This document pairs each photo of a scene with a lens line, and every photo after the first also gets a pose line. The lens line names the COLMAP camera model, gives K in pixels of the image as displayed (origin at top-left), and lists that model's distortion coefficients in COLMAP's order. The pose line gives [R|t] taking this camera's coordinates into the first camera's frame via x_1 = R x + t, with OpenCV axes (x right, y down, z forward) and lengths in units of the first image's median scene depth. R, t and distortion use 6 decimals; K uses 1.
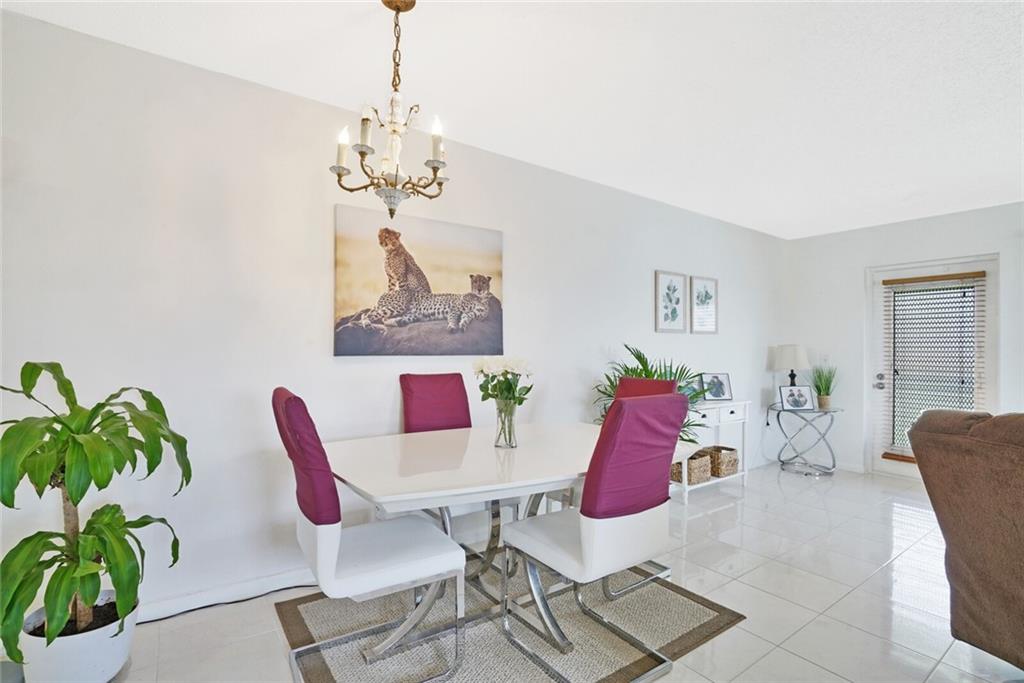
lens RADIAL K [[483.6, 0, 508.2], [0, 483.6, 344.4], [0, 0, 1]] dist [-0.030330, 0.001461]
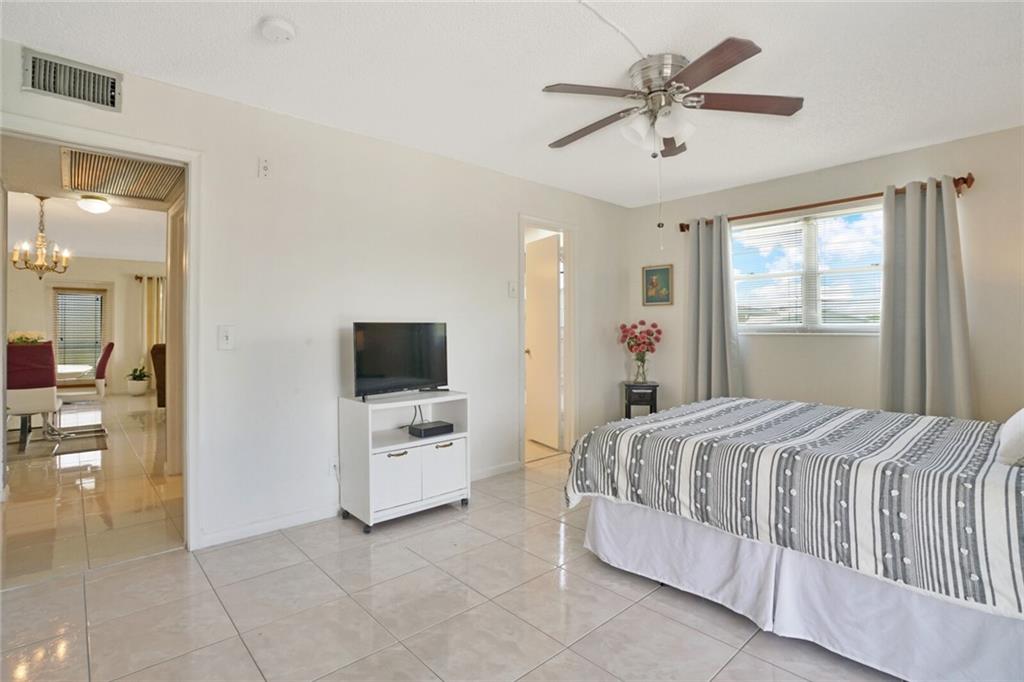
lens RADIAL K [[490.0, 0, 513.2], [0, 490.0, 322.6], [0, 0, 1]] dist [-0.030462, 0.000264]
pose [[-0.118718, -0.000725, 0.992928, -2.057296], [-0.007691, 0.999970, -0.000189, -0.030292], [-0.992898, -0.007659, -0.118720, -0.842424]]
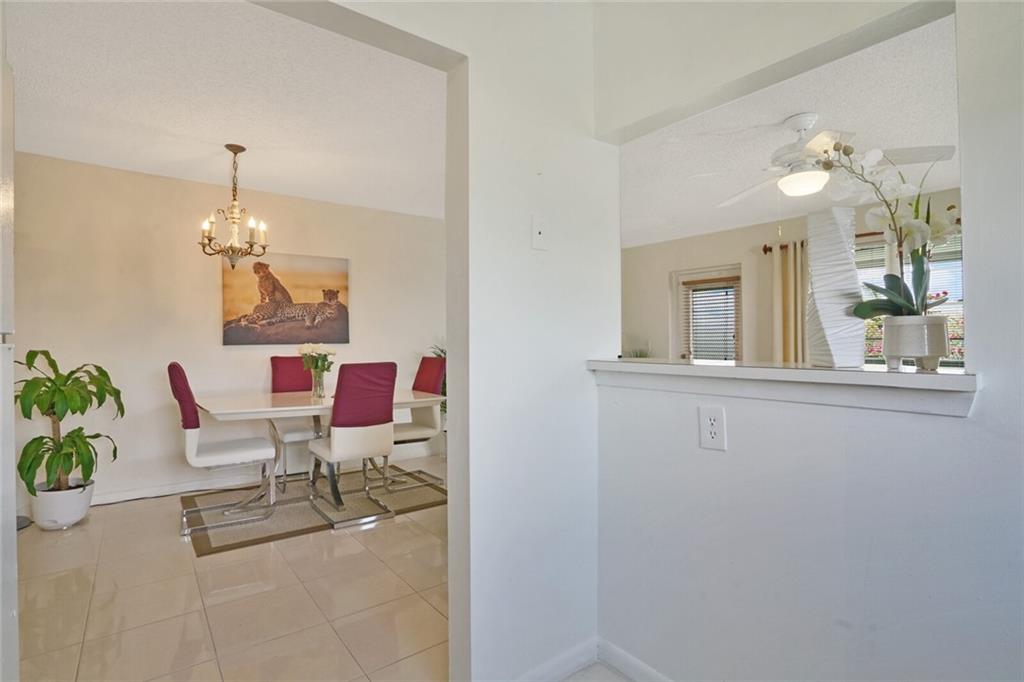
lens RADIAL K [[504.7, 0, 501.6], [0, 504.7, 334.9], [0, 0, 1]] dist [-0.002313, -0.000400]
pose [[0.999766, -0.012428, 0.017681, 0.498478], [0.012366, 0.999917, 0.003568, -0.004140], [-0.017724, -0.003349, 0.999837, -0.634206]]
